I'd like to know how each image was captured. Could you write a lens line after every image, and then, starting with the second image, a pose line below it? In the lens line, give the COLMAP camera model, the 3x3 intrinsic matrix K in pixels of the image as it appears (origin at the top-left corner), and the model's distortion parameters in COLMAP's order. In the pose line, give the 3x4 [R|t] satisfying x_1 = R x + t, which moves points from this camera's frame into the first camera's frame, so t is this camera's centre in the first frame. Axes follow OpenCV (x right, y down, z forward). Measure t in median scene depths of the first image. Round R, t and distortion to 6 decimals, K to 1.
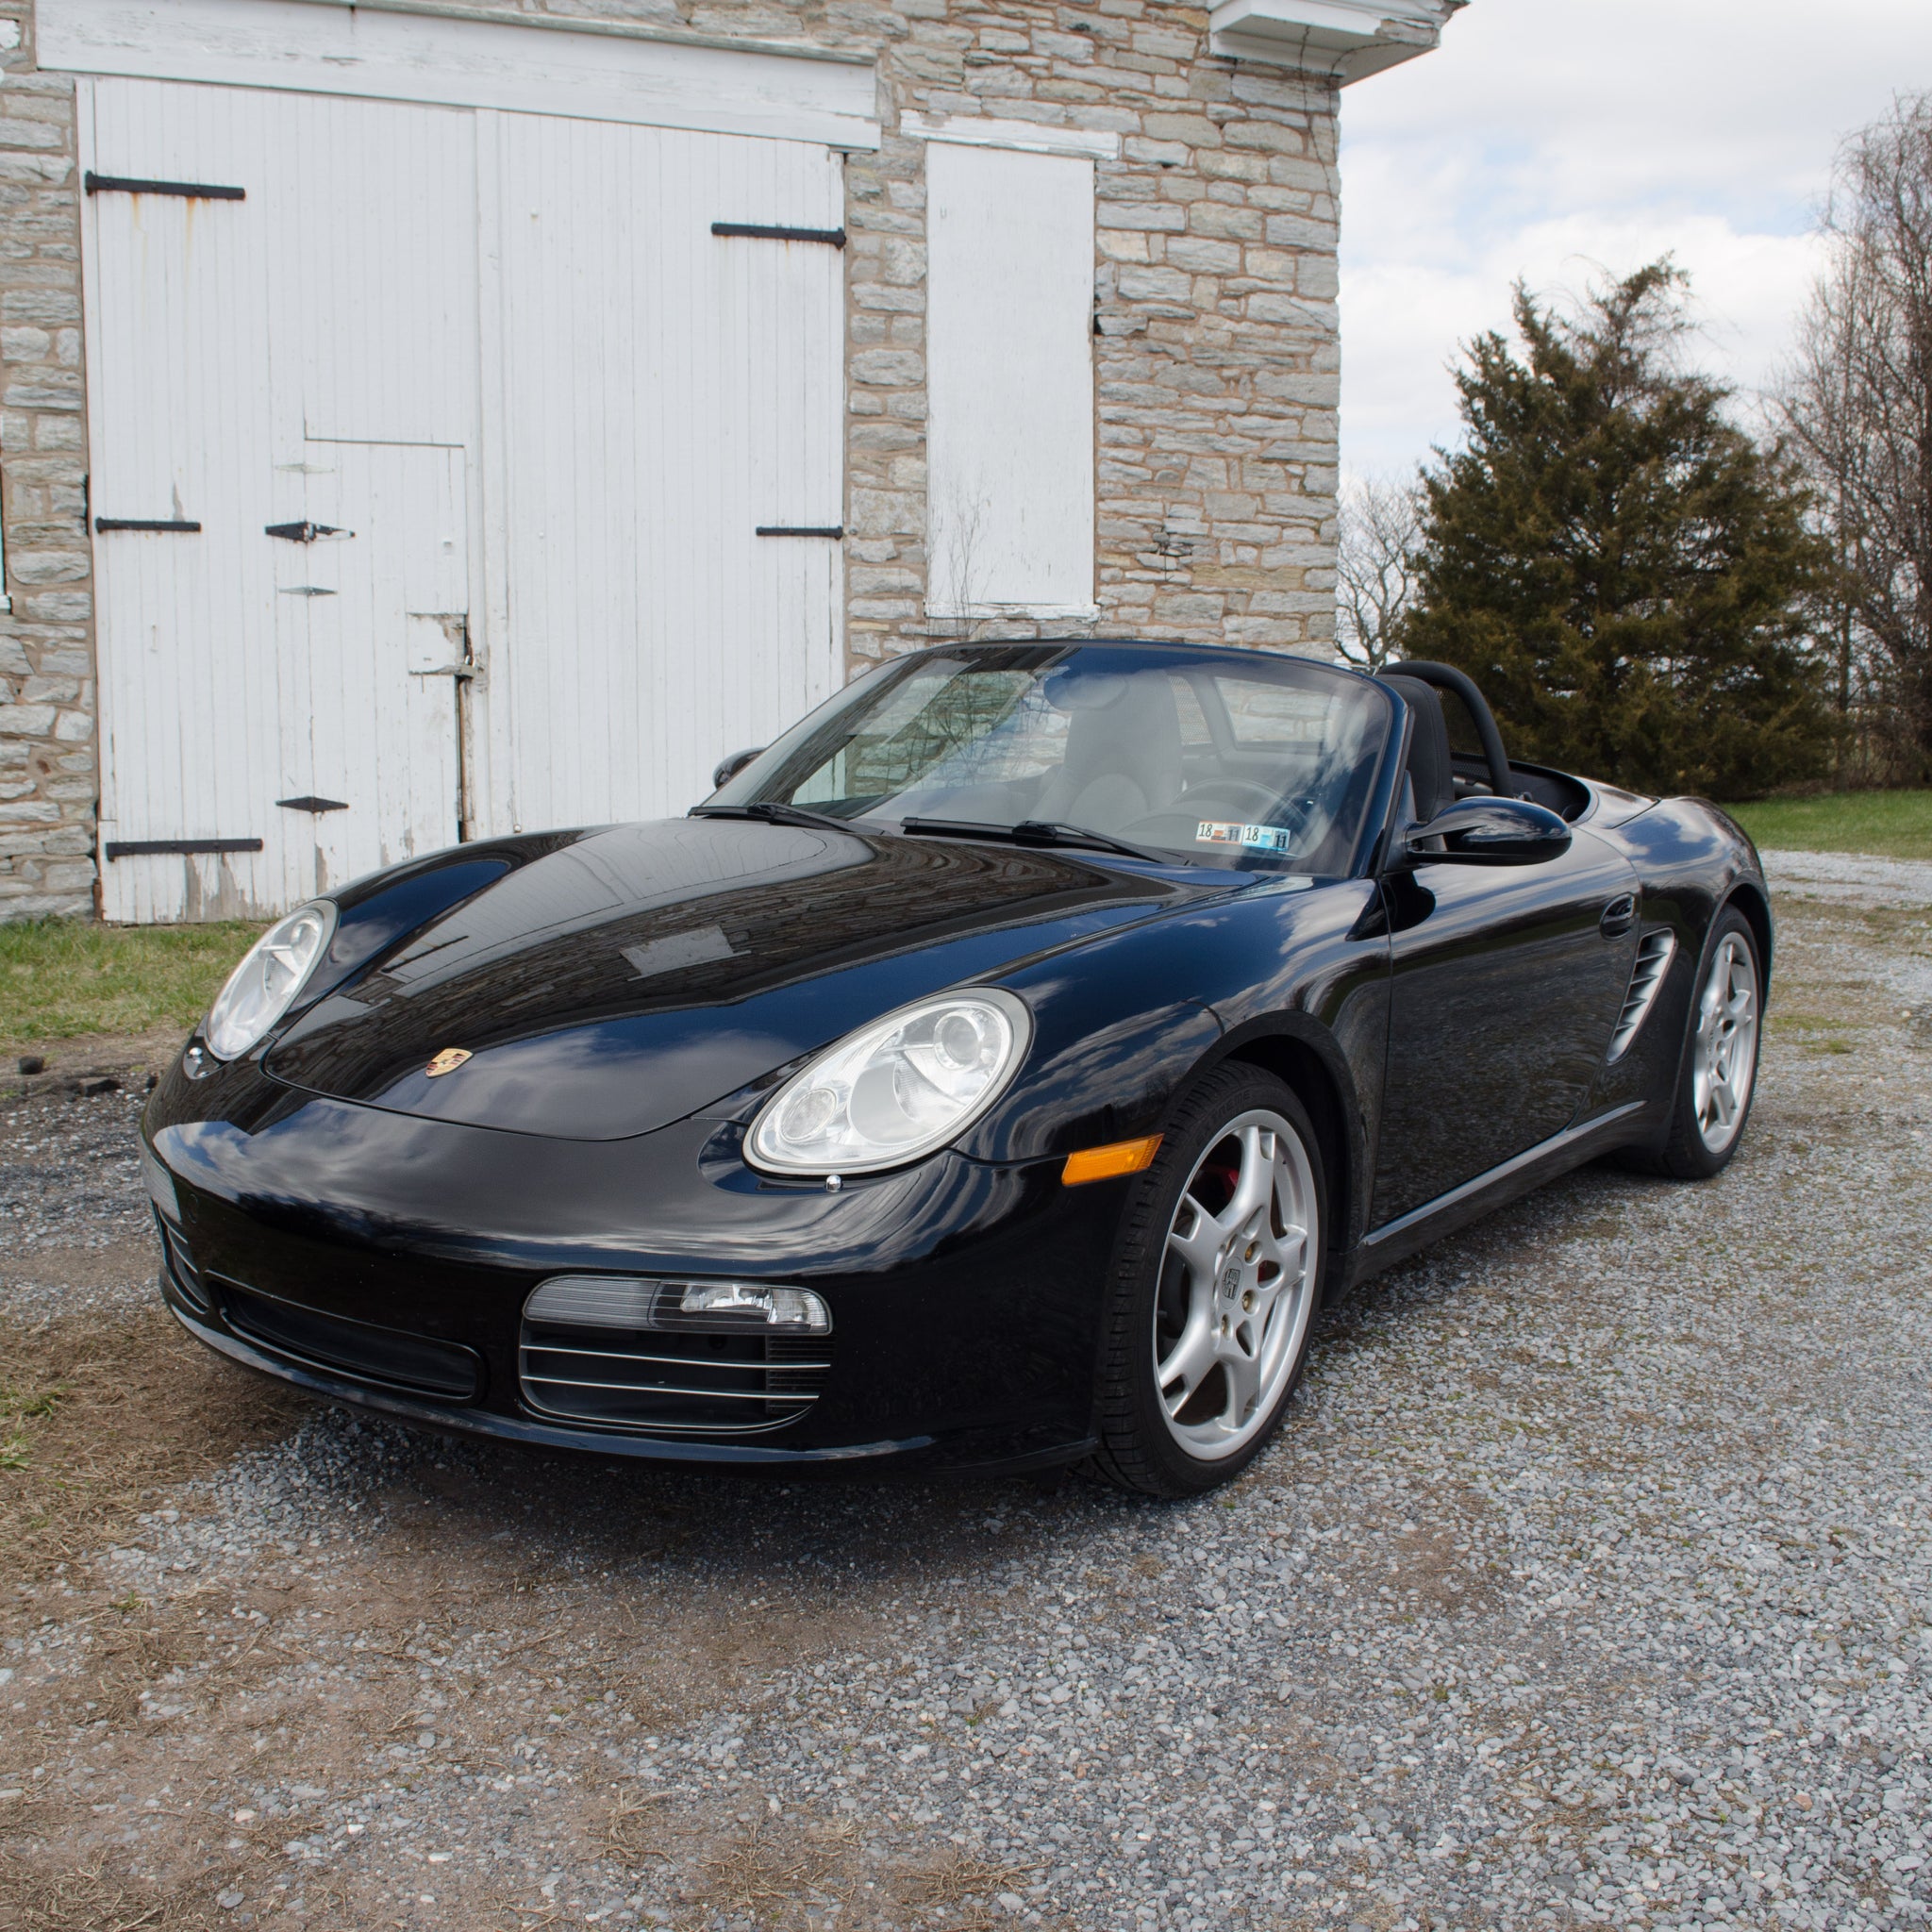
lens RADIAL K [[2291.0, 0, 955.8], [0, 2291.0, 982.7], [0, 0, 1]] dist [-0.085082, 0.013203]
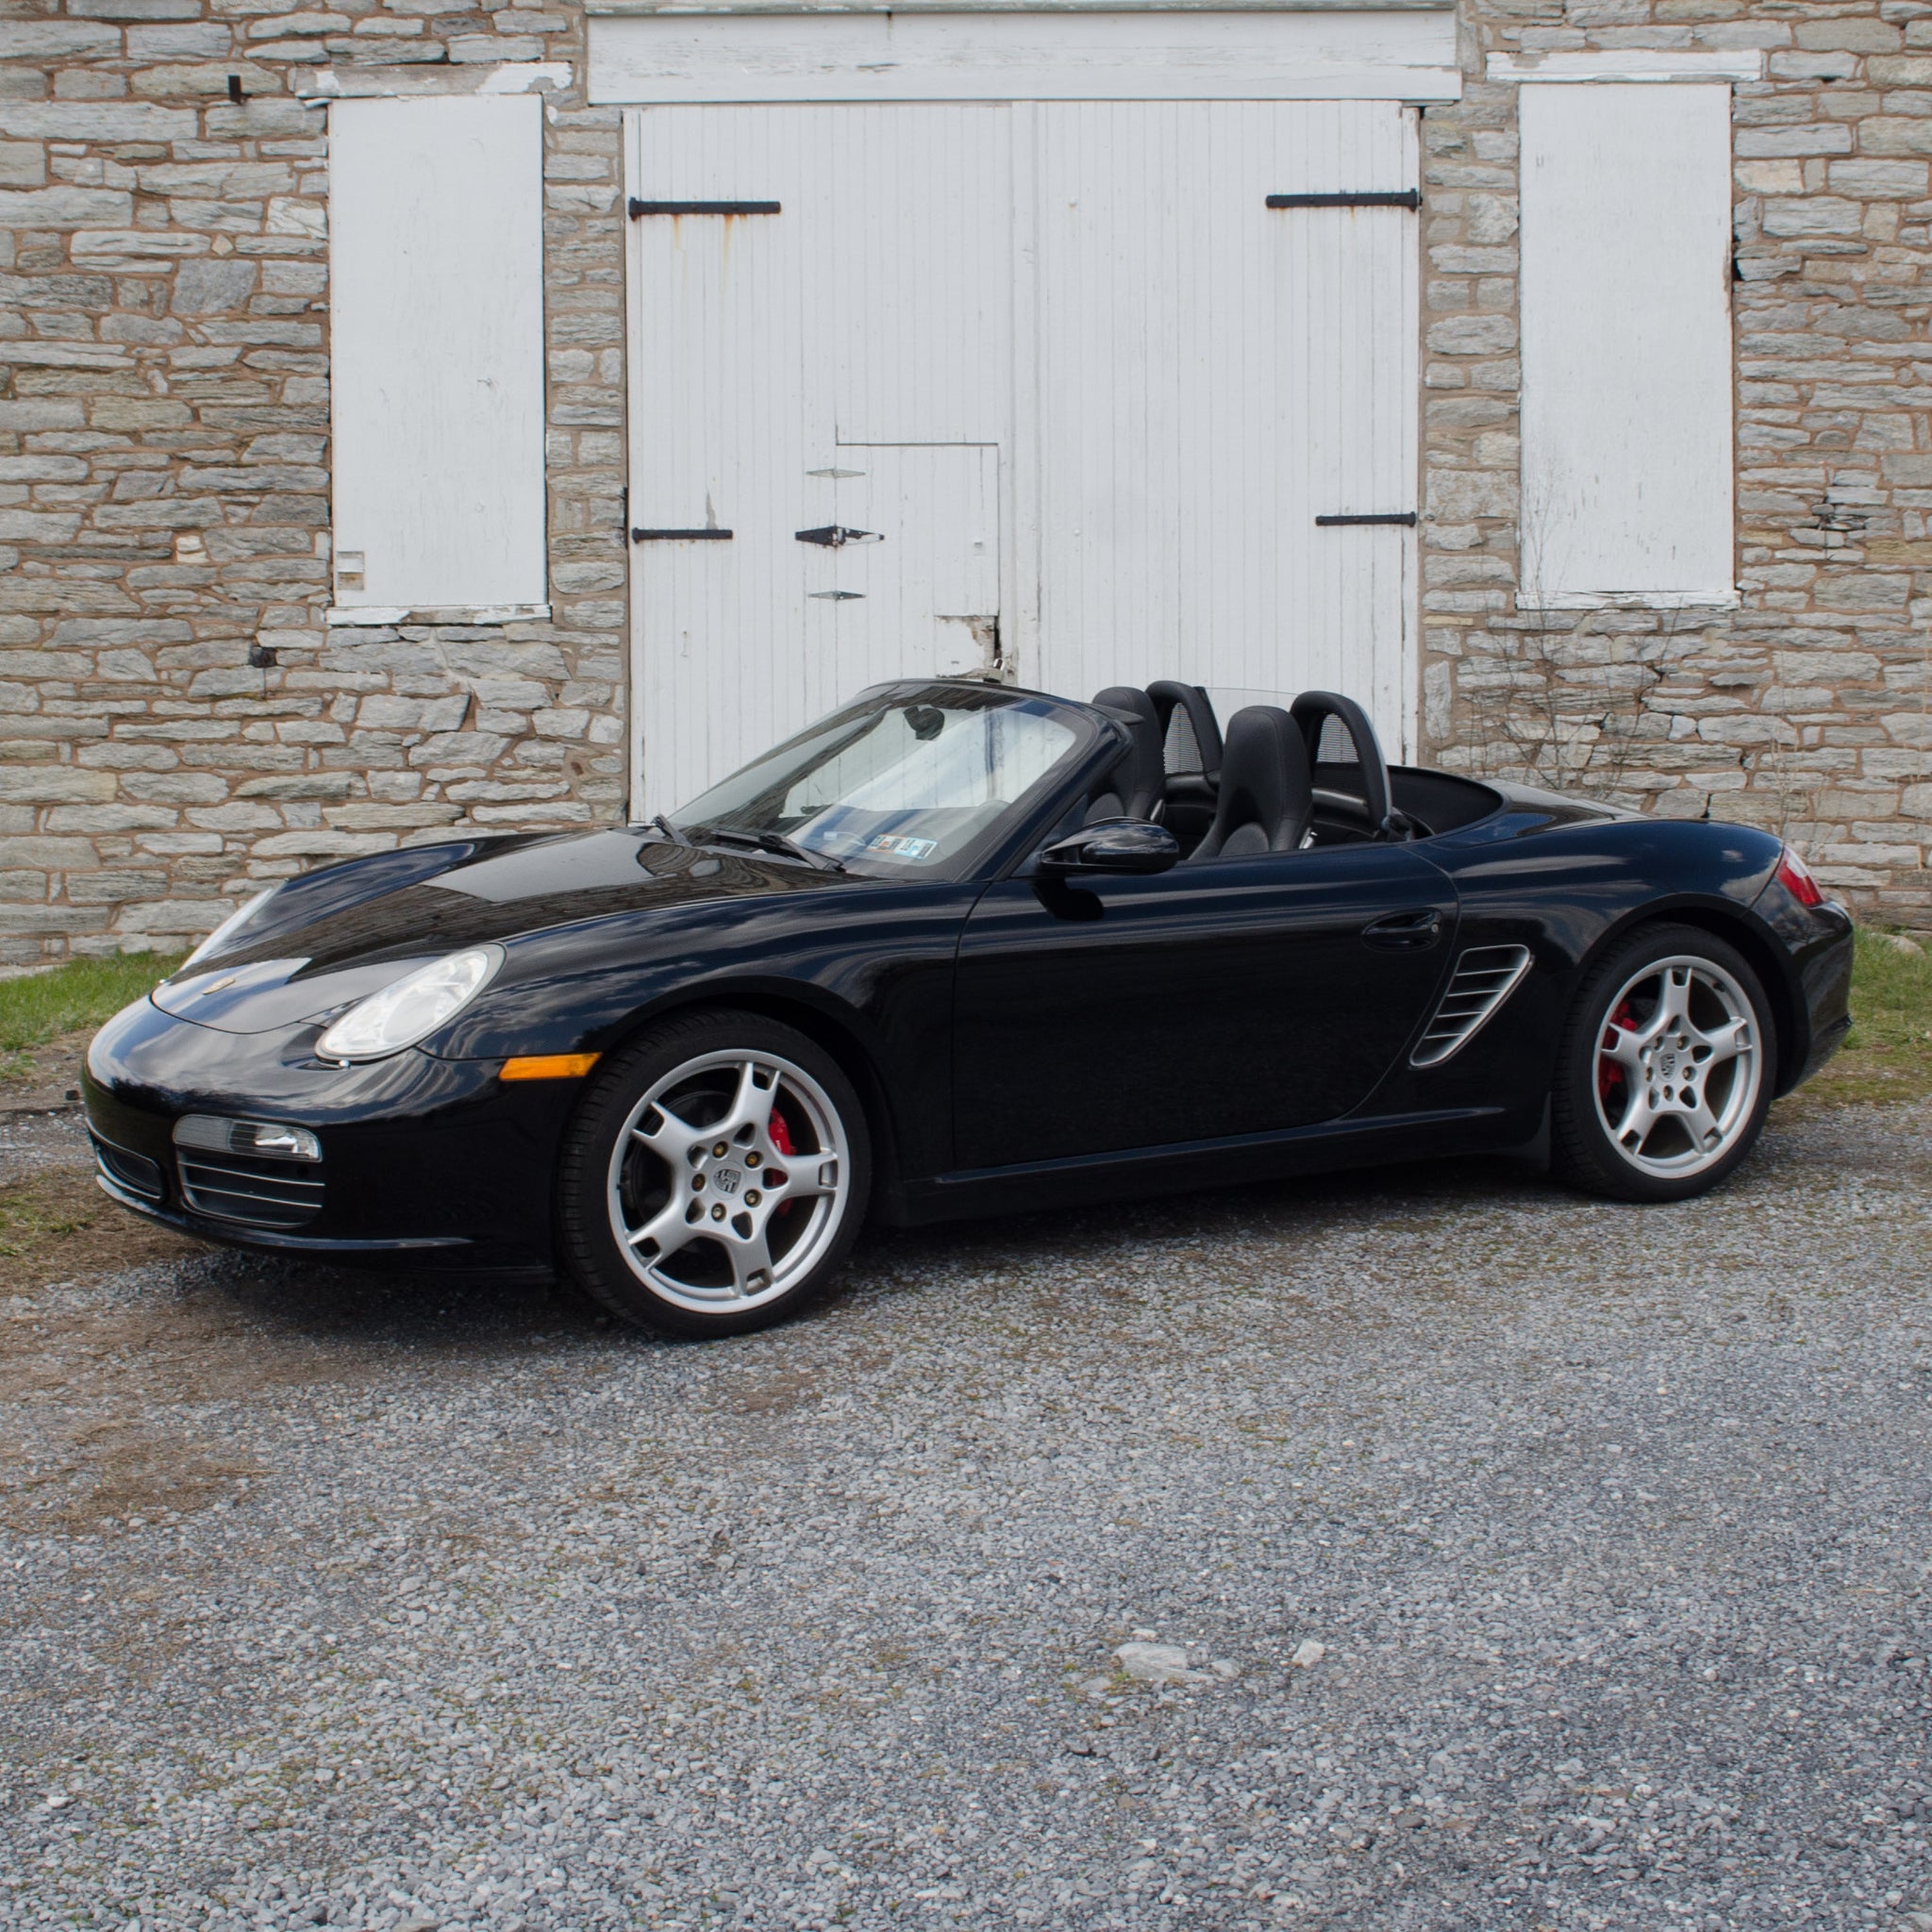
lens RADIAL K [[3214.3, 0, 1021.3], [0, 3214.3, 768.1], [0, 0, 1]] dist [-0.071211, -0.025682]
pose [[0.905326, 0.007212, -0.424656, 0.363448], [-0.045923, 0.995656, -0.080994, 0.012424], [0.422227, 0.092827, 0.901725, -0.214752]]
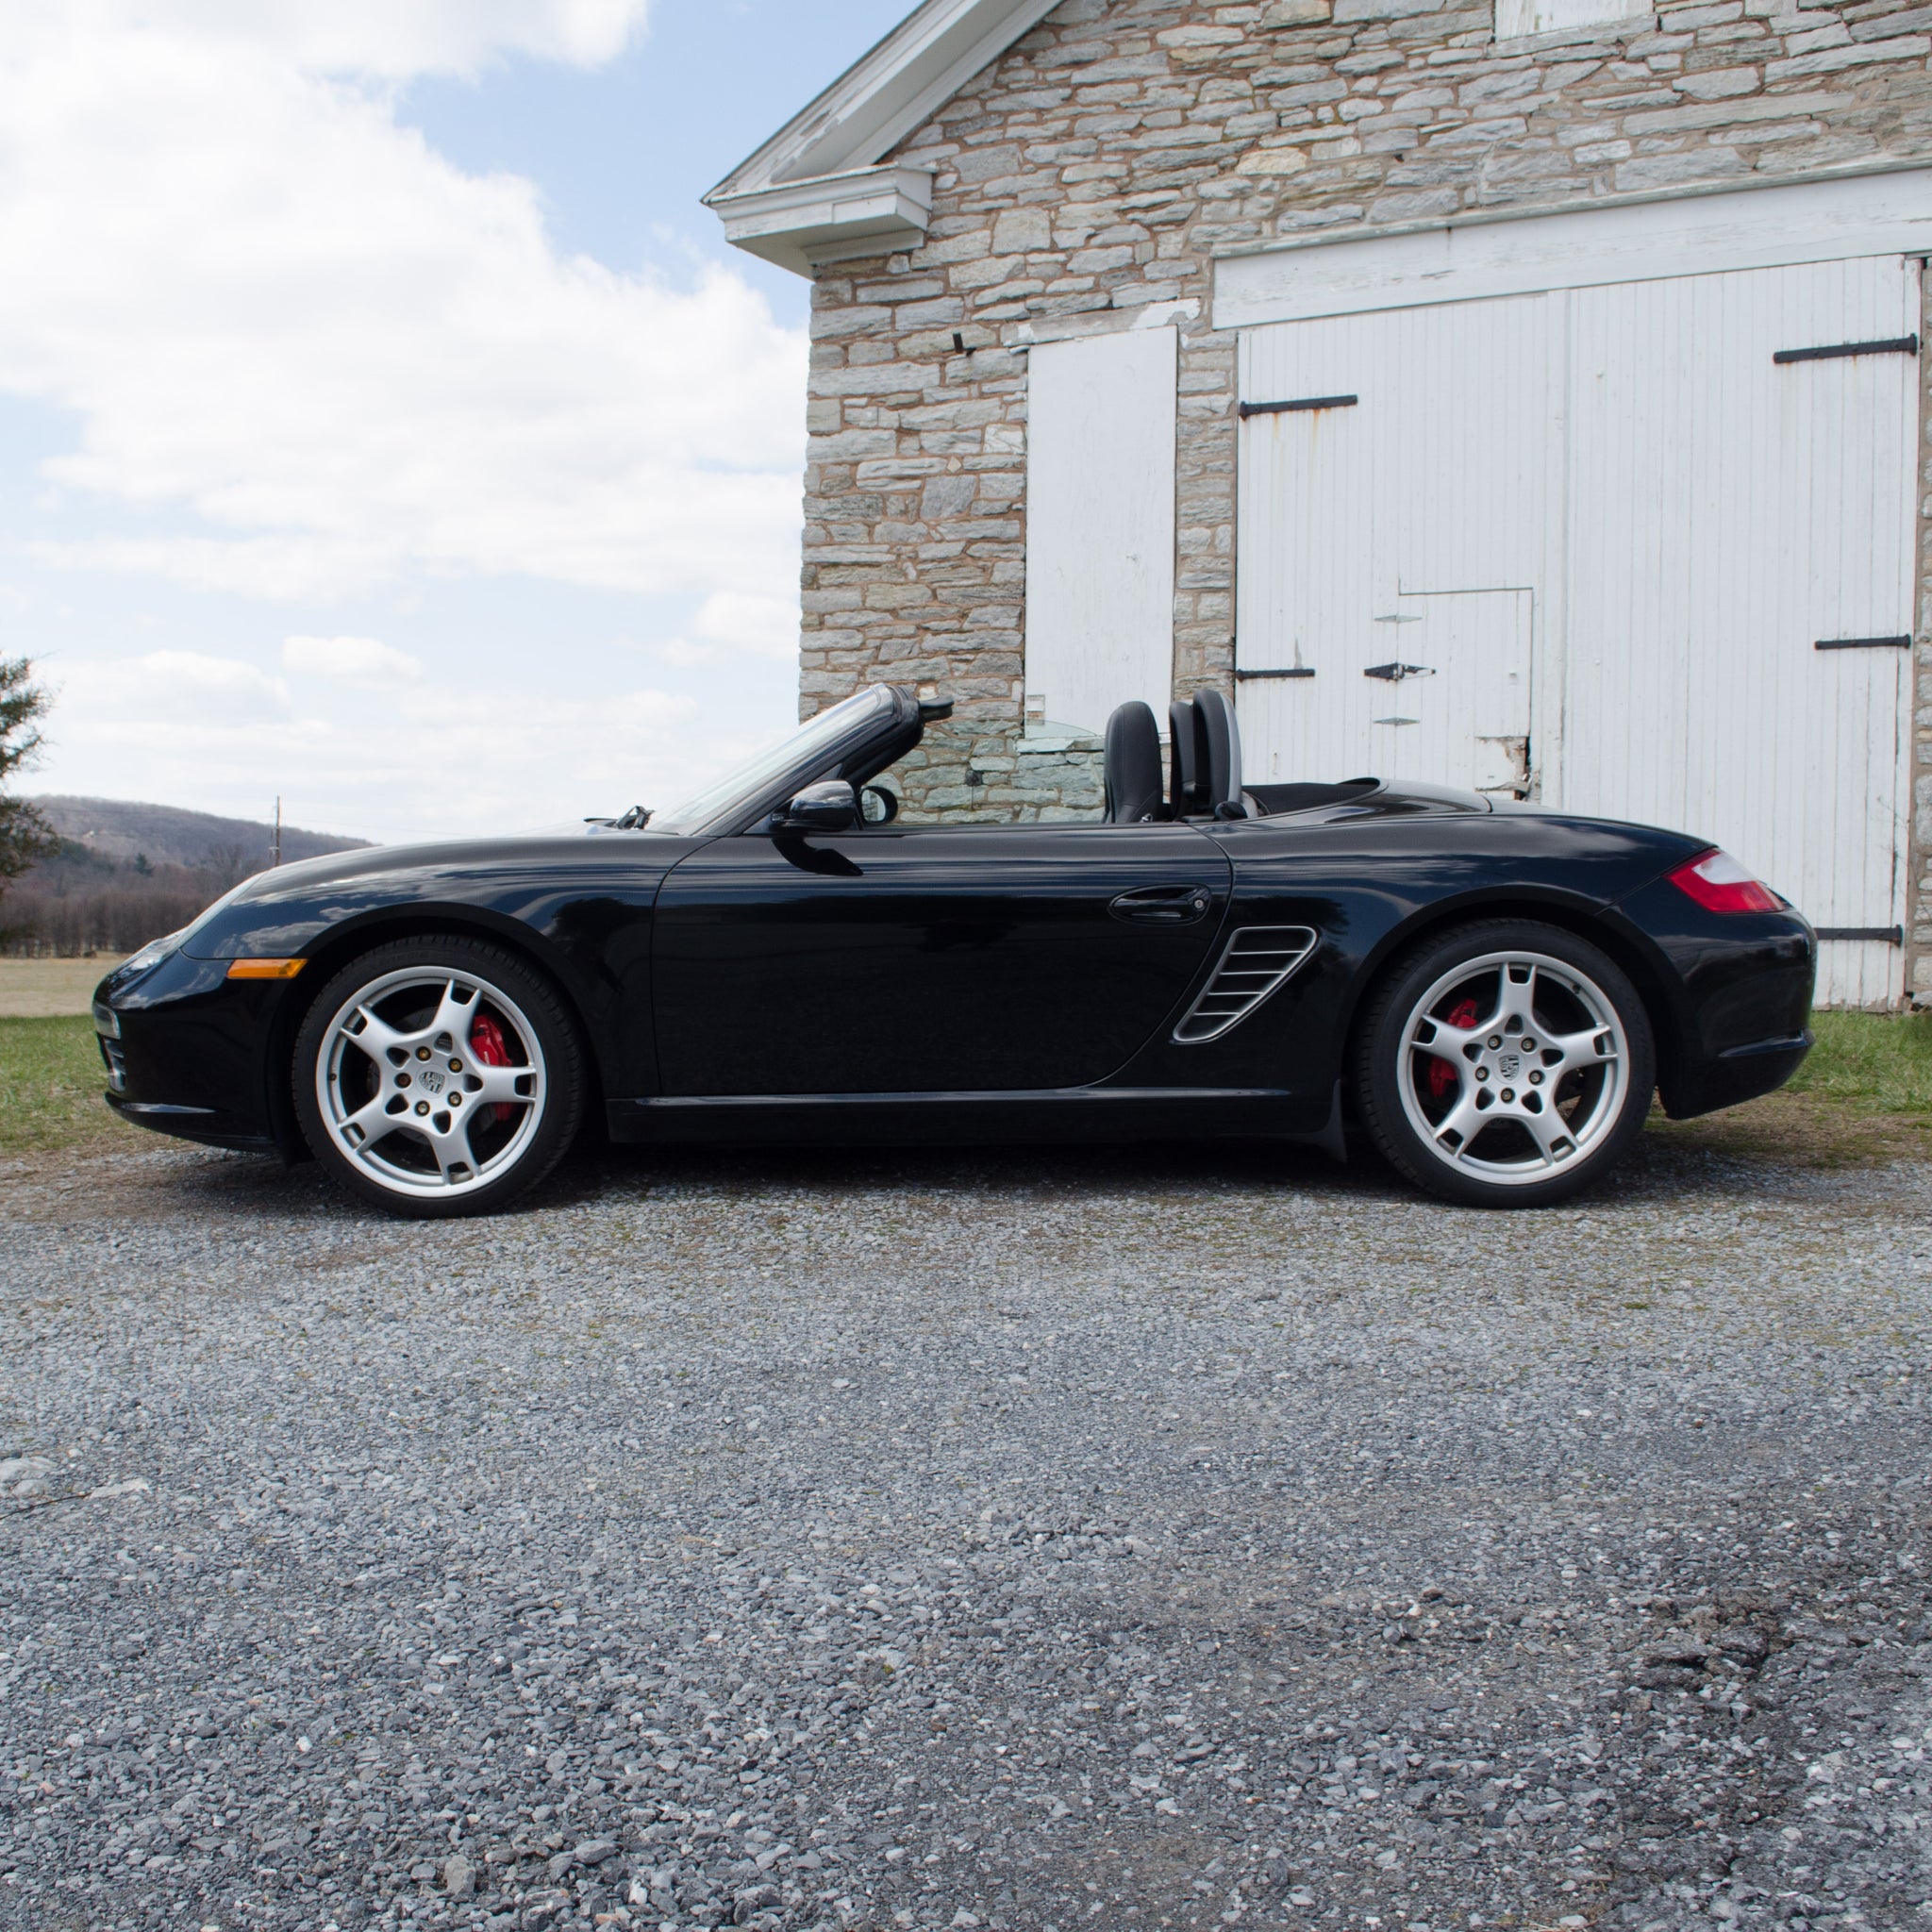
lens RADIAL K [[2291.0, 0, 955.8], [0, 2291.0, 982.7], [0, 0, 1]] dist [-0.085082, 0.013203]
pose [[0.568148, 0.036651, -0.822110, 0.532828], [-0.112404, 0.993101, -0.033407, 0.026470], [0.815214, 0.111388, 0.568348, 0.143536]]
